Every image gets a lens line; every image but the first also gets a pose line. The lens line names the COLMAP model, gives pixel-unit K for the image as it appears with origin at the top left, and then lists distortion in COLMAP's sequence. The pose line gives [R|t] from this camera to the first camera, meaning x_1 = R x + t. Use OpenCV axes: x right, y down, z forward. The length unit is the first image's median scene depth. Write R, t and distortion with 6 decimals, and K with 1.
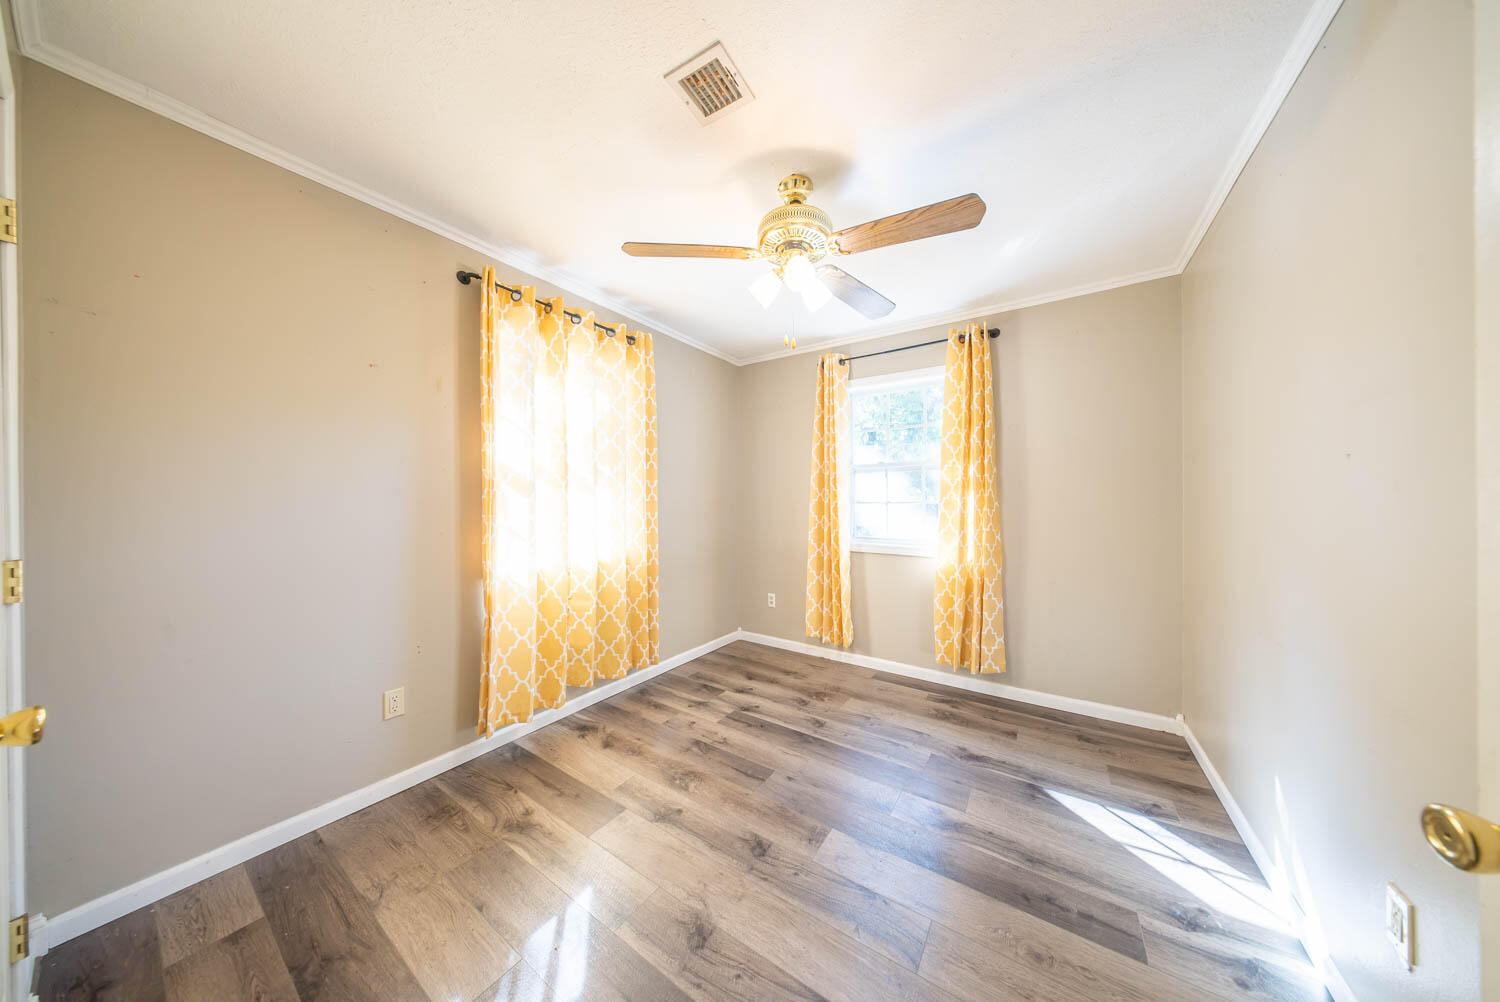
lens RADIAL K [[441.5, 0, 751.1], [0, 441.5, 499.6], [0, 0, 1]] dist [0.001922, -0.001599]
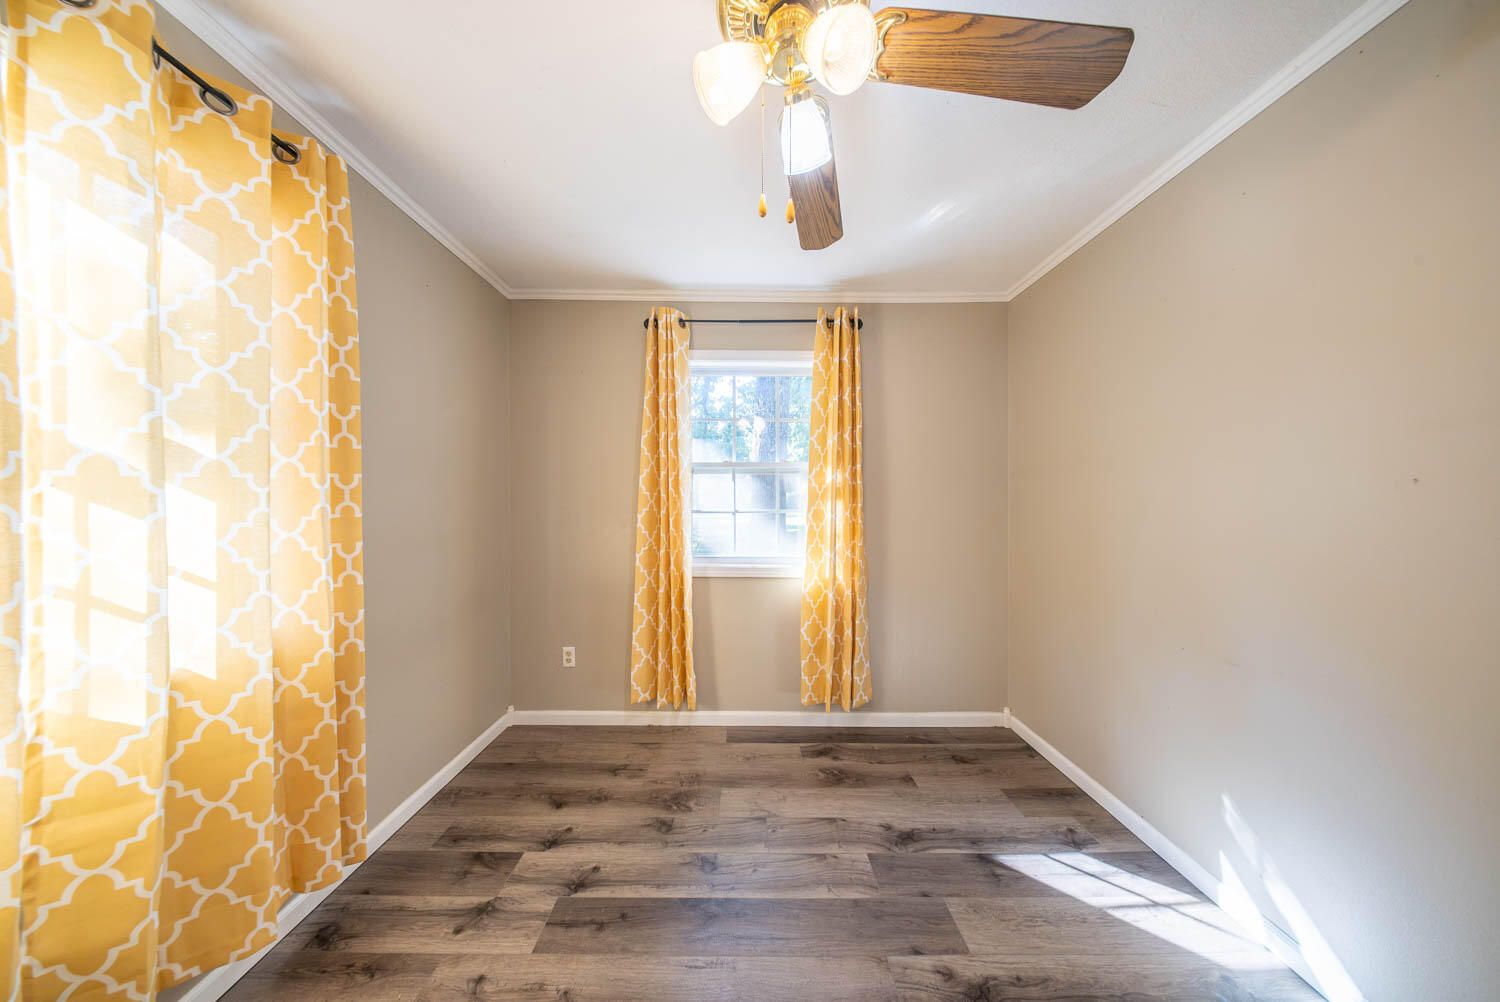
lens RADIAL K [[441.5, 0, 750.5], [0, 441.5, 502.7], [0, 0, 1]] dist [0.001922, -0.001599]
pose [[0.828832, 0.001012, 0.559497, -0.133744], [-0.006112, 0.999955, 0.007246, -0.019117], [-0.559465, -0.009426, 0.828801, 0.377293]]
